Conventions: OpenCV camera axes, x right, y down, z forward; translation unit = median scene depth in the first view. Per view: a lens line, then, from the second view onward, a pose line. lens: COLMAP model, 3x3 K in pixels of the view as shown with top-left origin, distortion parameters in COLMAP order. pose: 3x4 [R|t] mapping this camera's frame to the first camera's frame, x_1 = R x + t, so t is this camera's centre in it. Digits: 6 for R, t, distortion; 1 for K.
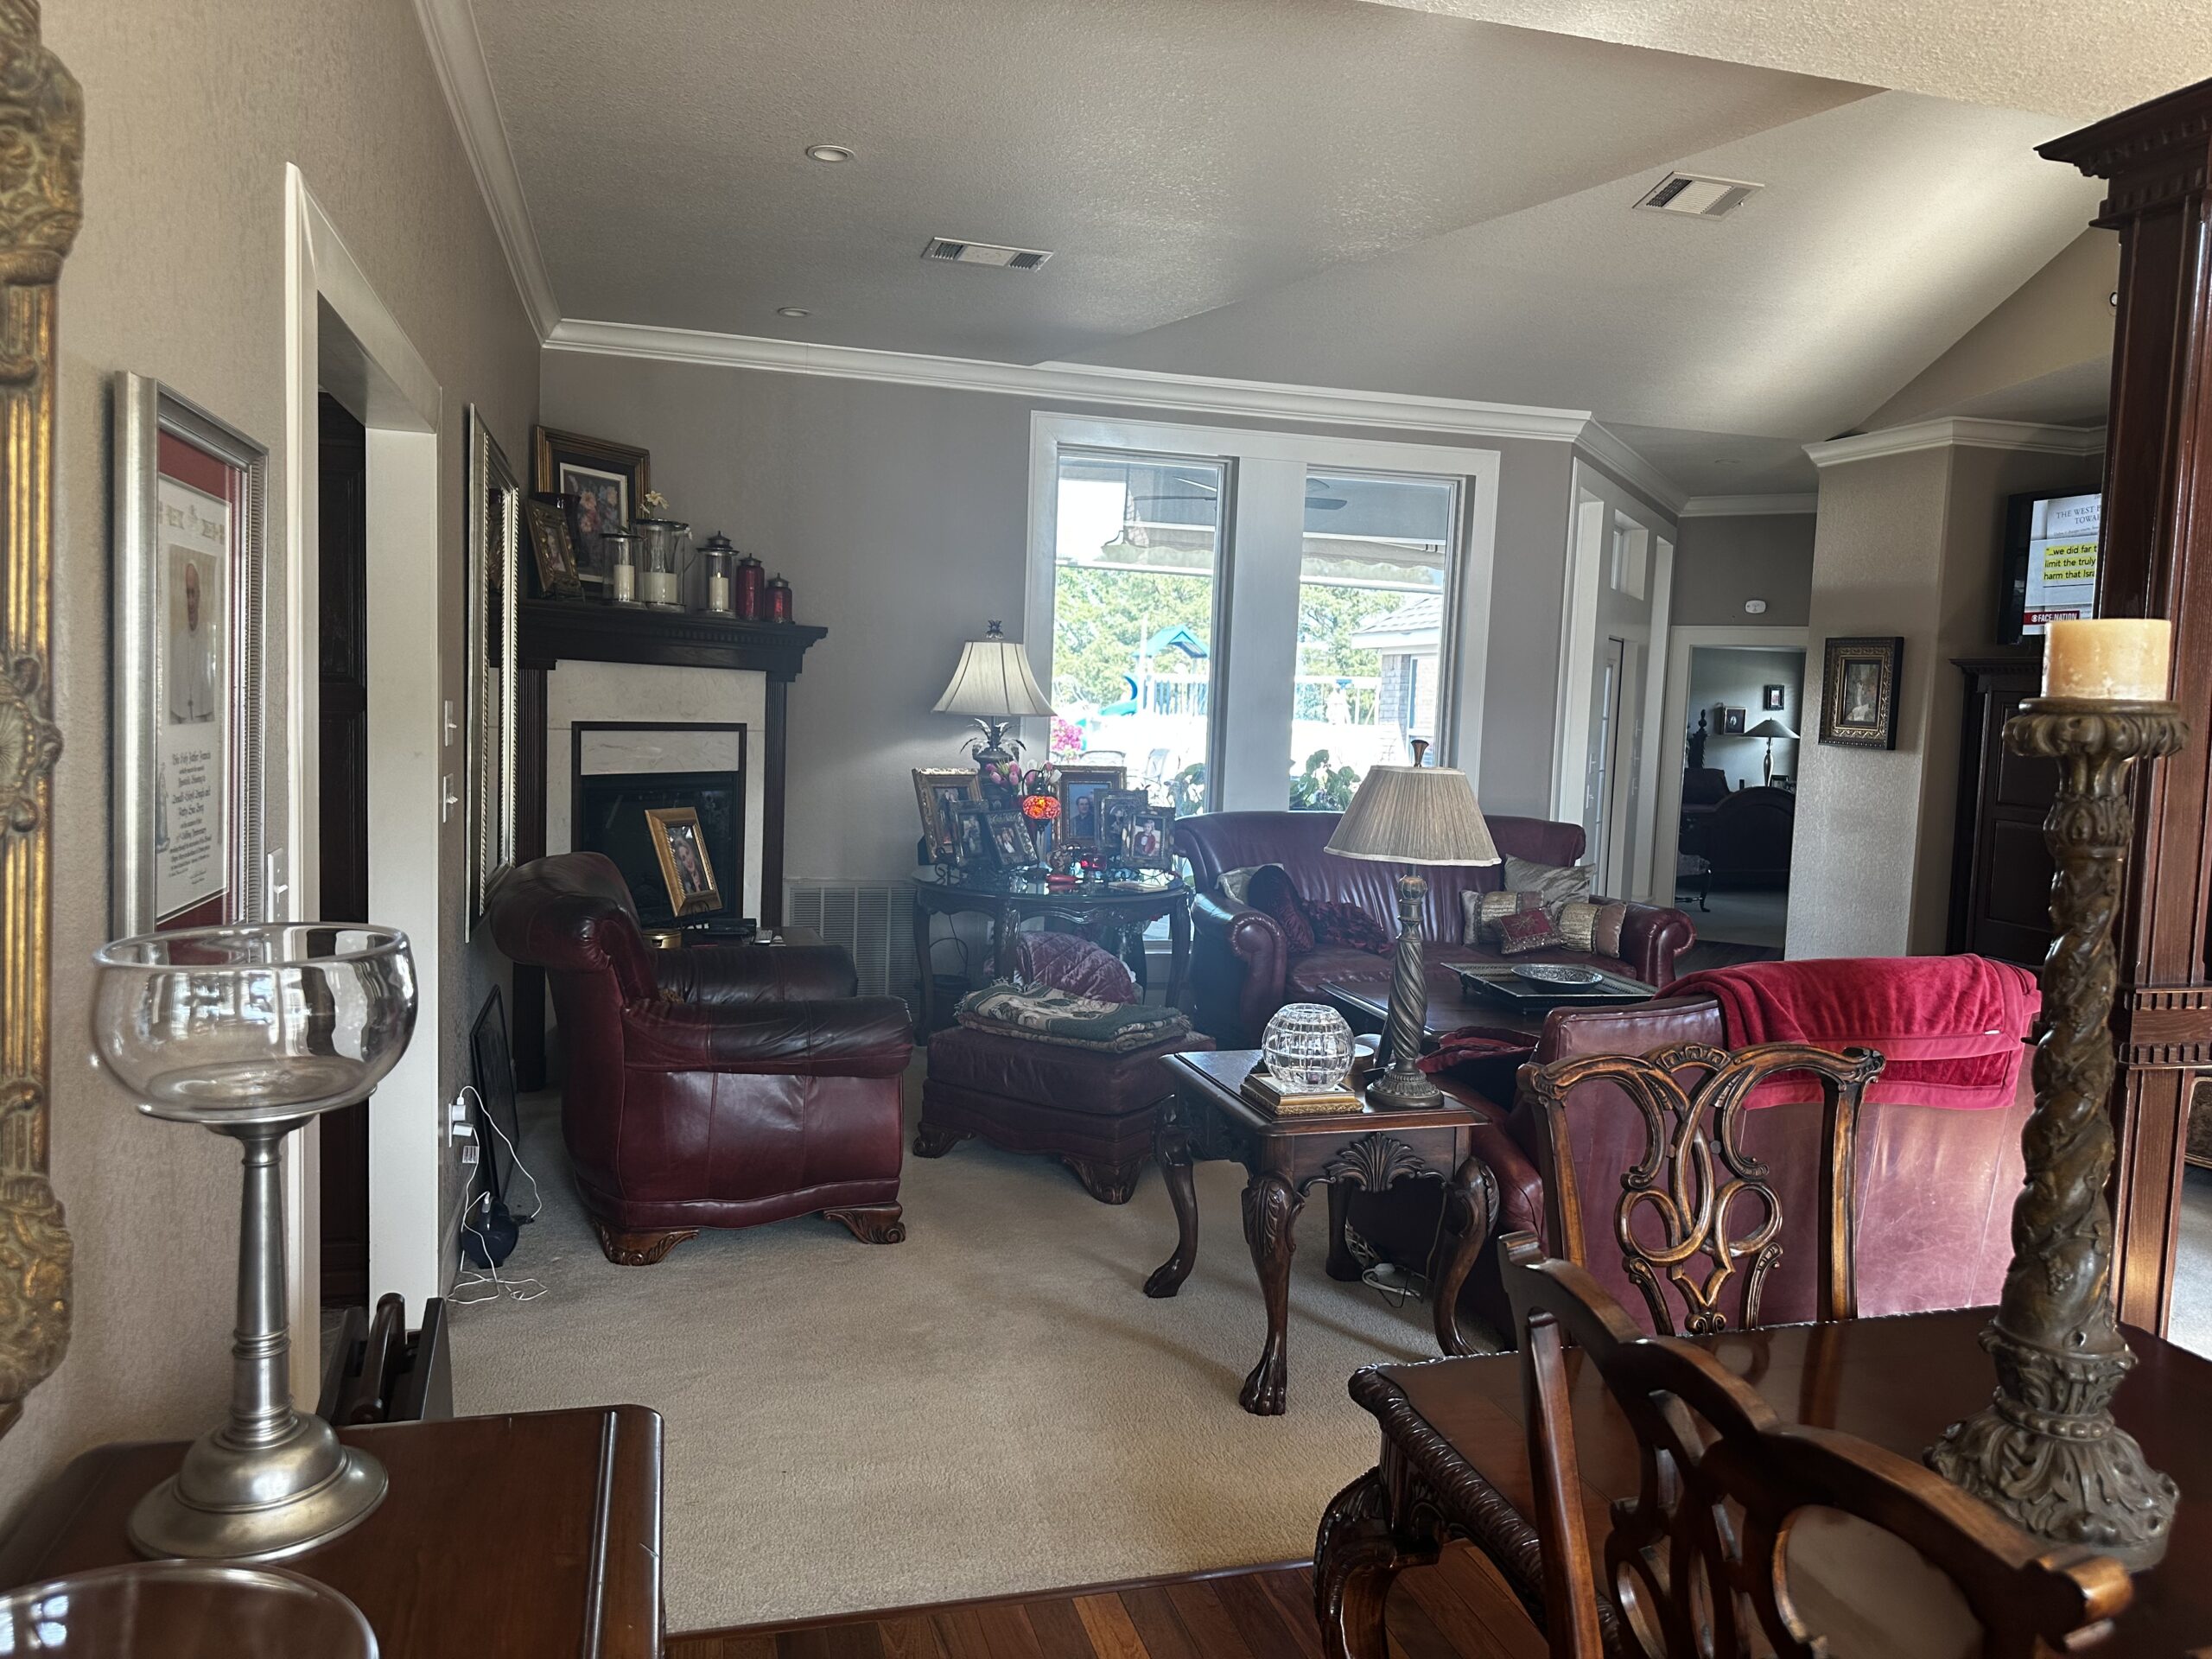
lens RADIAL K [[1563.2, 0, 1100.7], [0, 1563.2, 815.5], [0, 0, 1]] dist [0.006257, -0.006265]
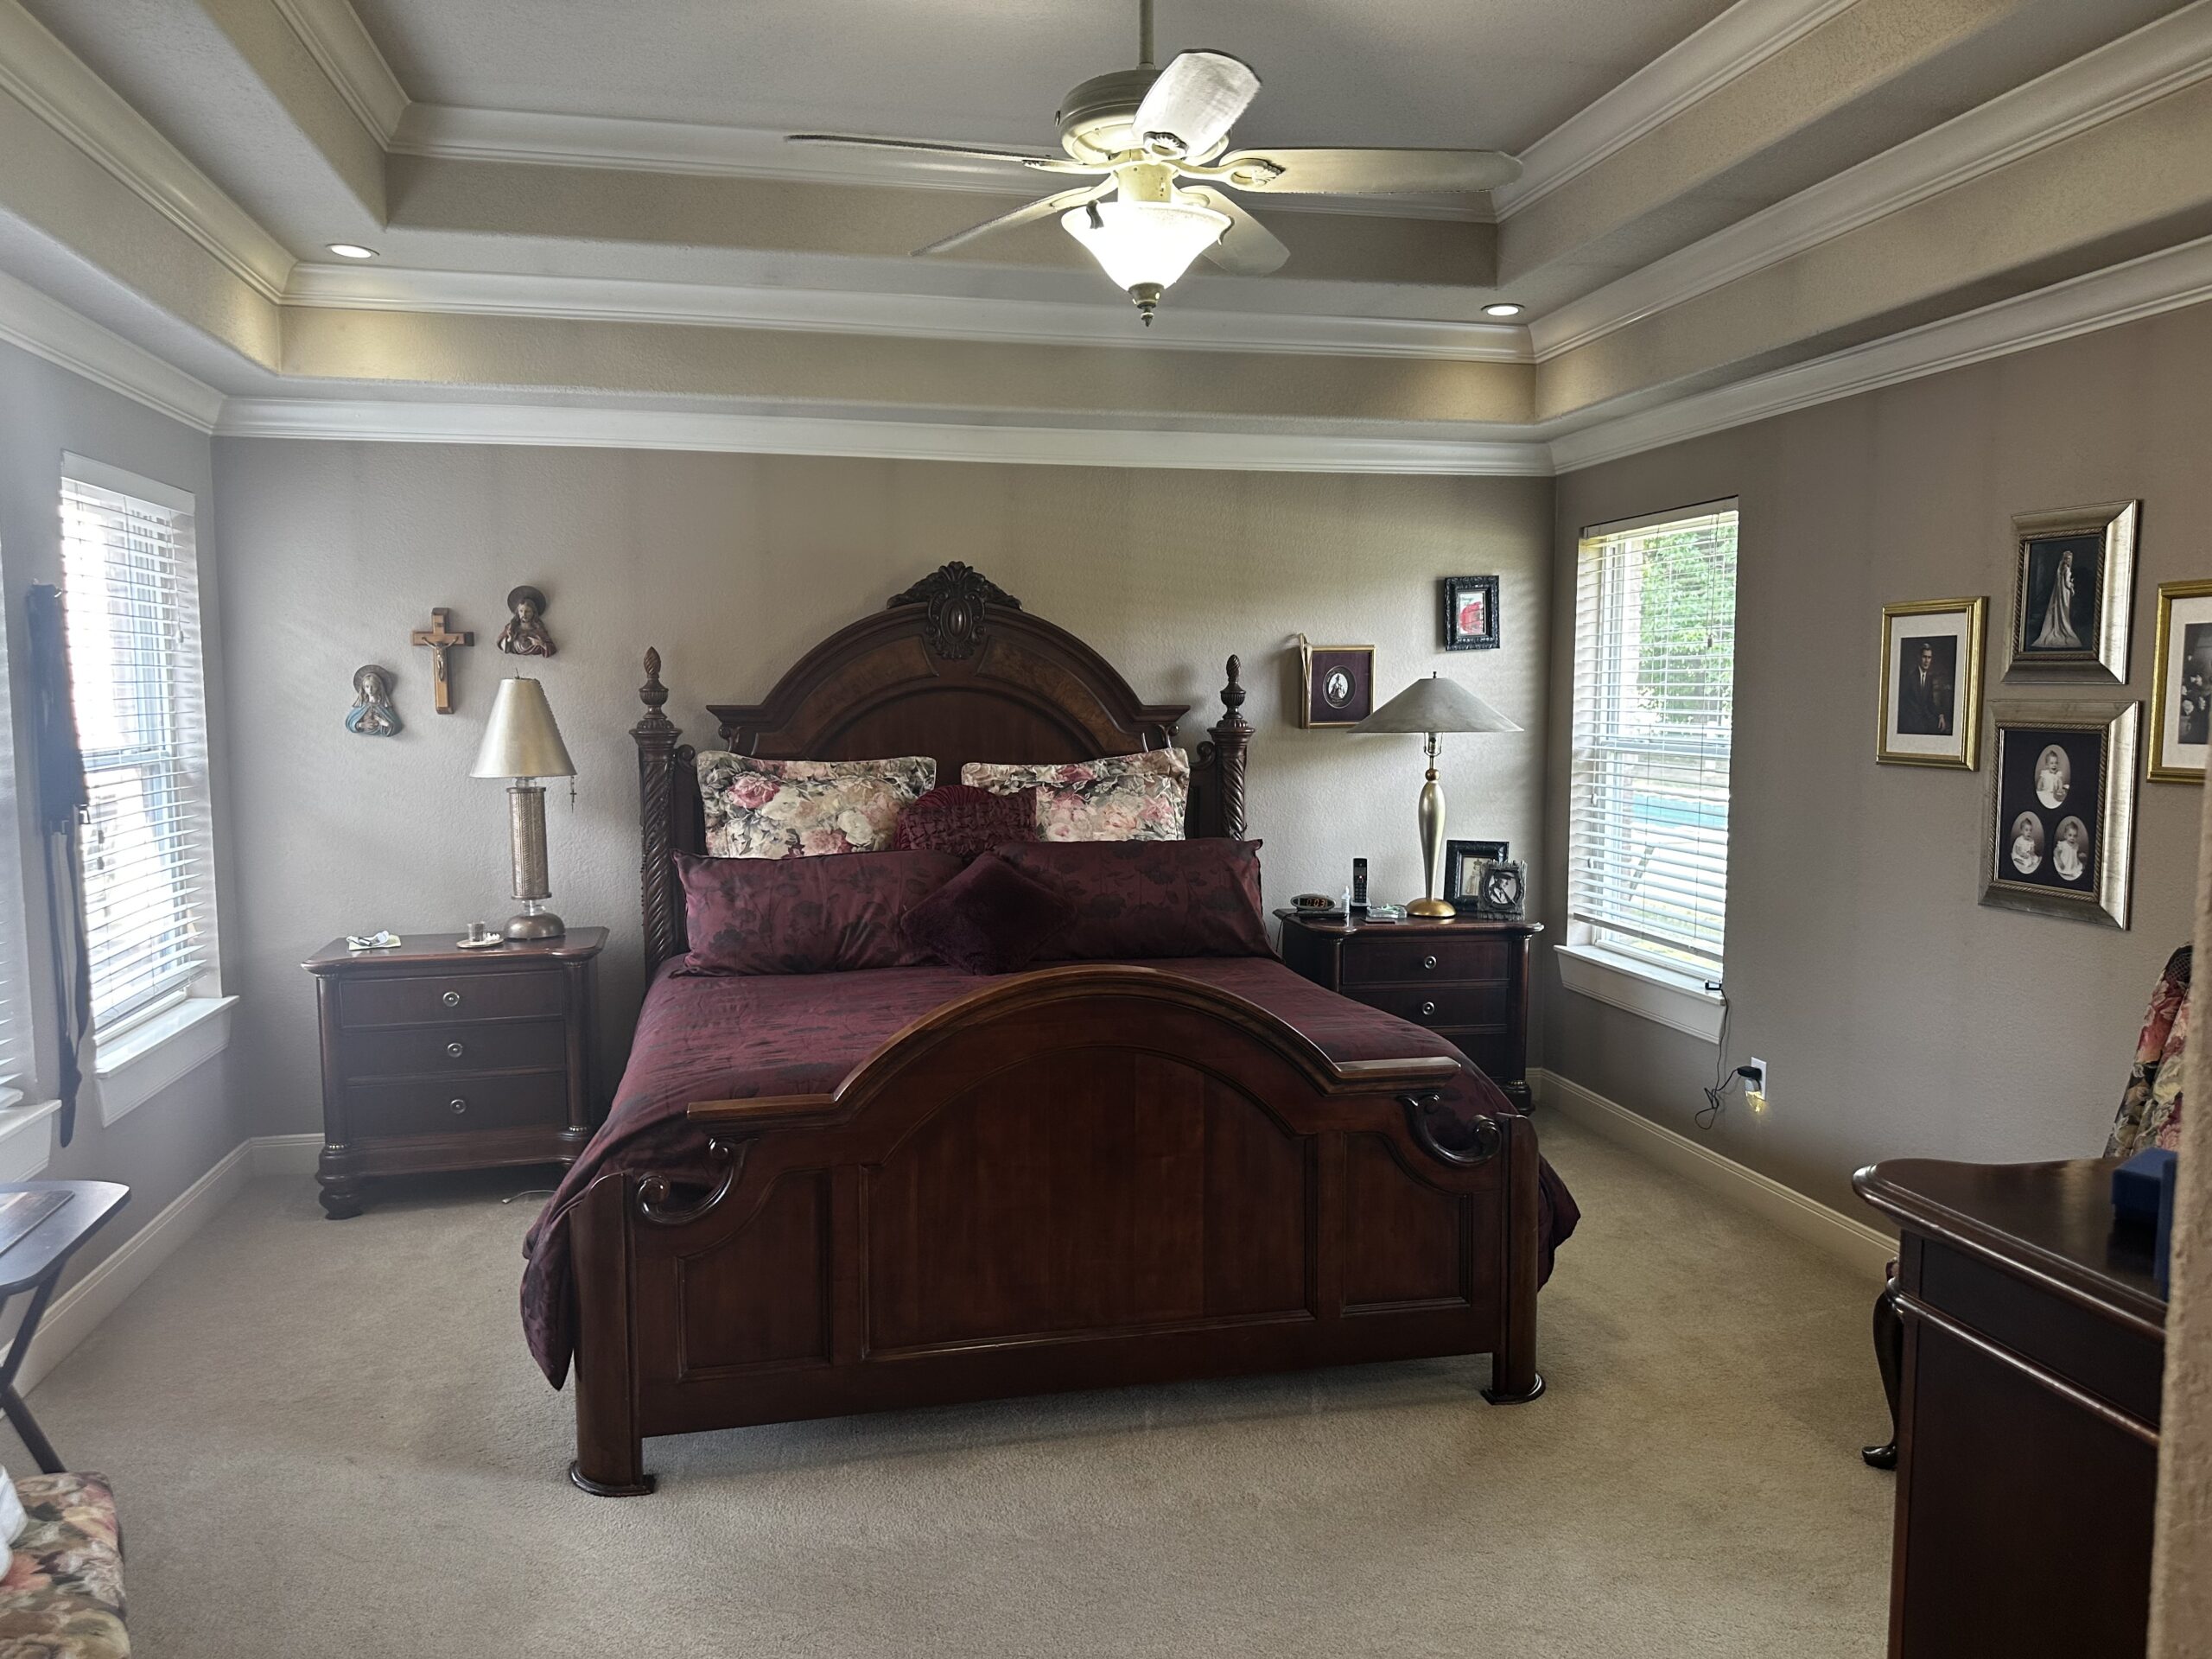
lens RADIAL K [[1563.2, 0, 1093.2], [0, 1563.2, 837.3], [0, 0, 1]] dist [0.006257, -0.006265]
pose [[0.996388, -0.036182, -0.076819, 0.377648], [0.037183, 0.999241, 0.011647, -0.033692], [0.076339, -0.014461, 0.996977, 0.660911]]
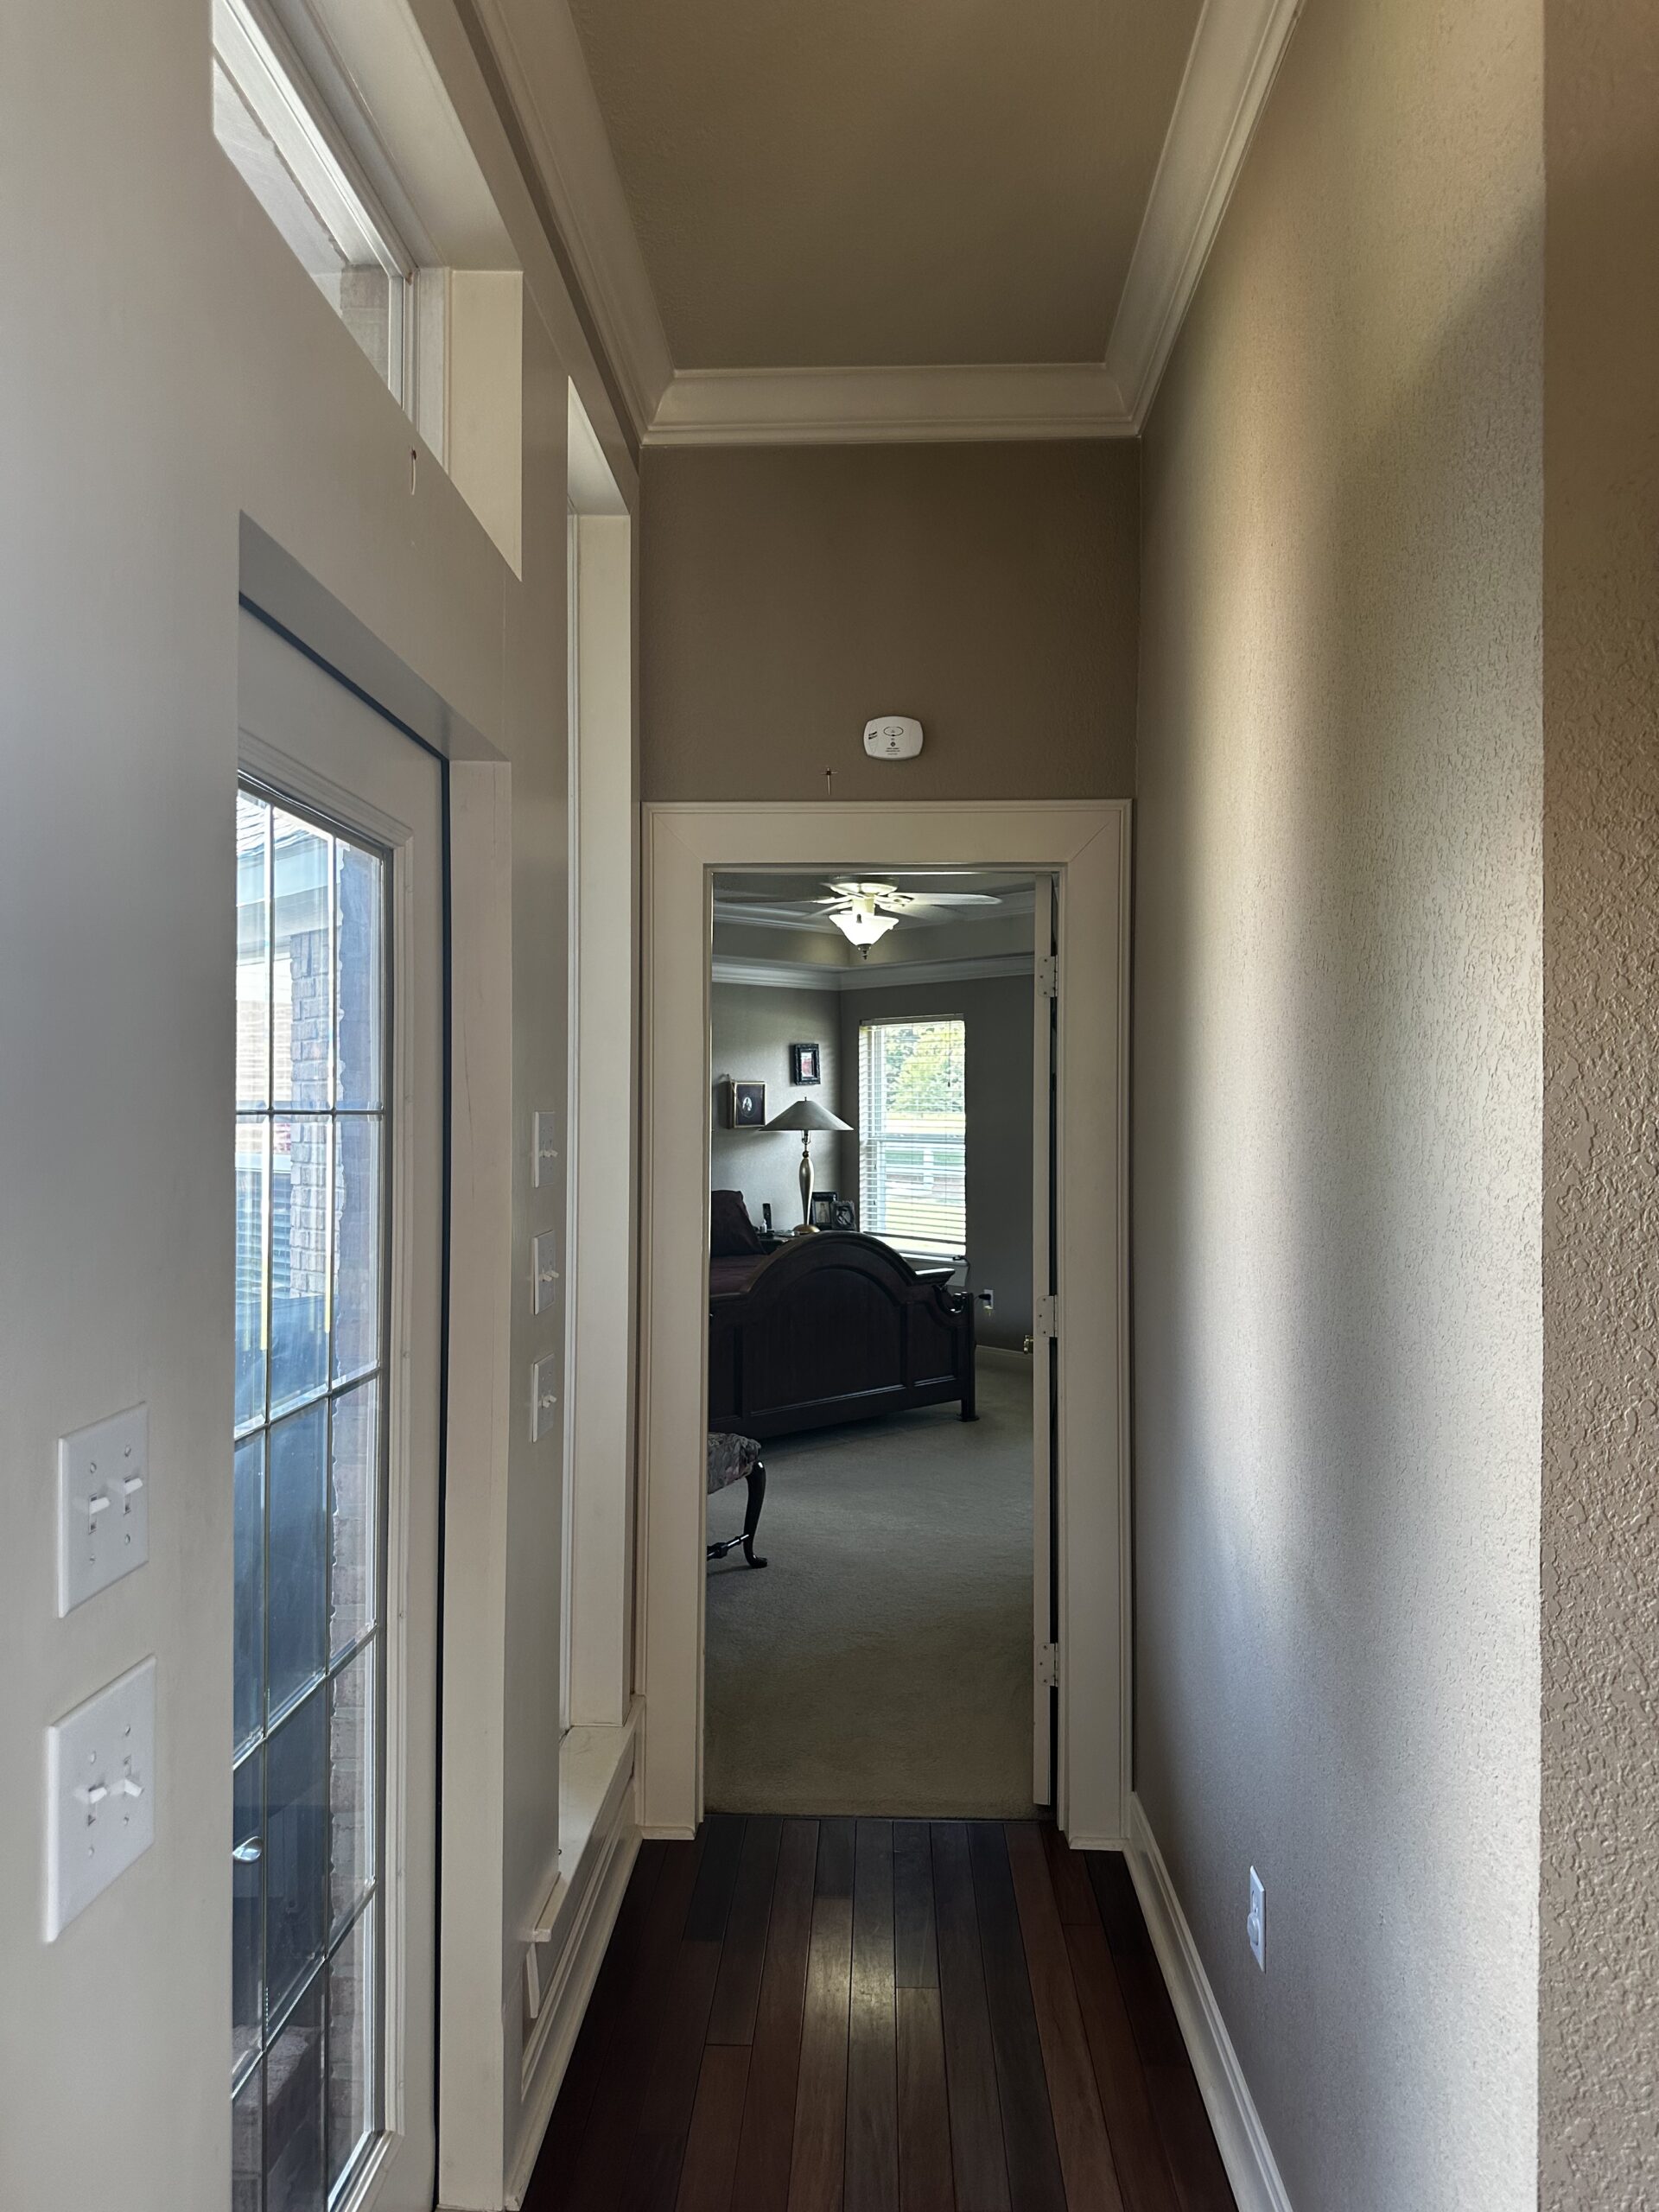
lens RADIAL K [[1563.2, 0, 833.8], [0, 1563.2, 1100.3], [0, 0, 1]] dist [0.006257, -0.006265]
pose [[0.890139, -0.032593, 0.454522, 0.165470], [0.064035, 0.996488, -0.053950, -0.028140], [-0.451167, 0.077128, 0.889100, 0.460867]]
